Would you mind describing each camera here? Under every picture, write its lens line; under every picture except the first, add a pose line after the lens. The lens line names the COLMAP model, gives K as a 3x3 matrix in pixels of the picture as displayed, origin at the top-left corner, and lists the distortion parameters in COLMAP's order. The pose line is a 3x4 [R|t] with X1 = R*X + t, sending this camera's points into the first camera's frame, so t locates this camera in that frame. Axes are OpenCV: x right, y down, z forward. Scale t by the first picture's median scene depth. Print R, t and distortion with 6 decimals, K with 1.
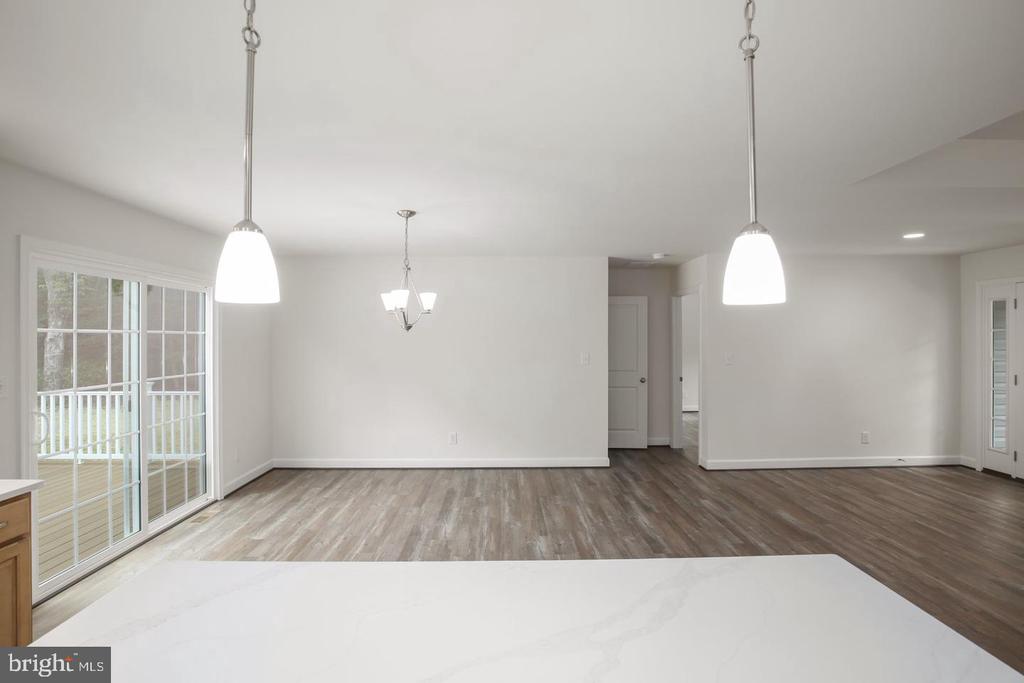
lens RADIAL K [[482.2, 0, 504.1], [0, 482.2, 340.3], [0, 0, 1]] dist [-0.035179, 0.006649]
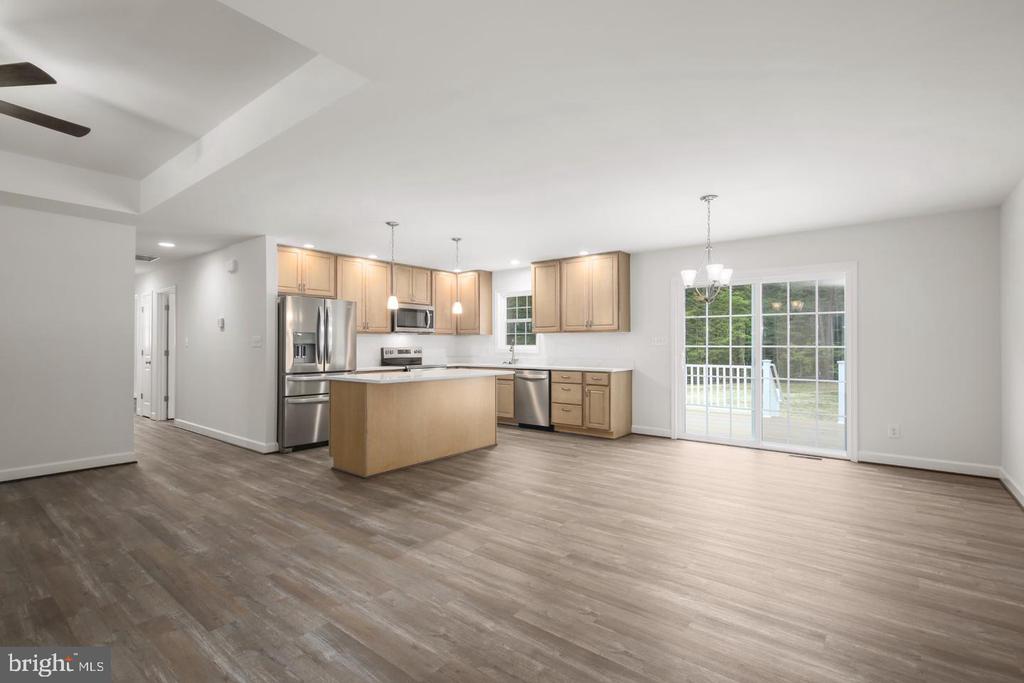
lens RADIAL K [[482.2, 0, 516.3], [0, 482.2, 325.9], [0, 0, 1]] dist [-0.035179, 0.006649]
pose [[-0.627702, -0.029484, -0.777895, 0.857573], [-0.005195, 0.999419, -0.033689, 0.067258], [0.778436, -0.017106, -0.627490, 1.211056]]
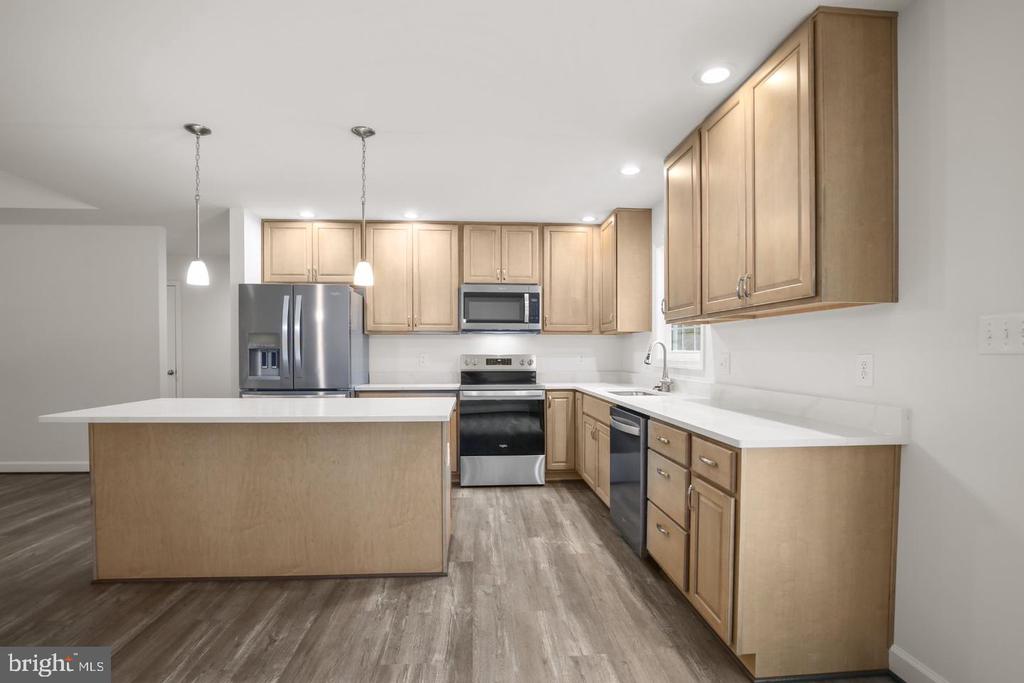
lens RADIAL K [[482.2, 0, 506.3], [0, 482.2, 367.7], [0, 0, 1]] dist [-0.035179, 0.006649]
pose [[-0.998374, 0.002045, -0.056960, -0.271749], [-0.000344, 0.999121, 0.041911, 0.071398], [0.056996, 0.041862, -0.997496, 0.896464]]
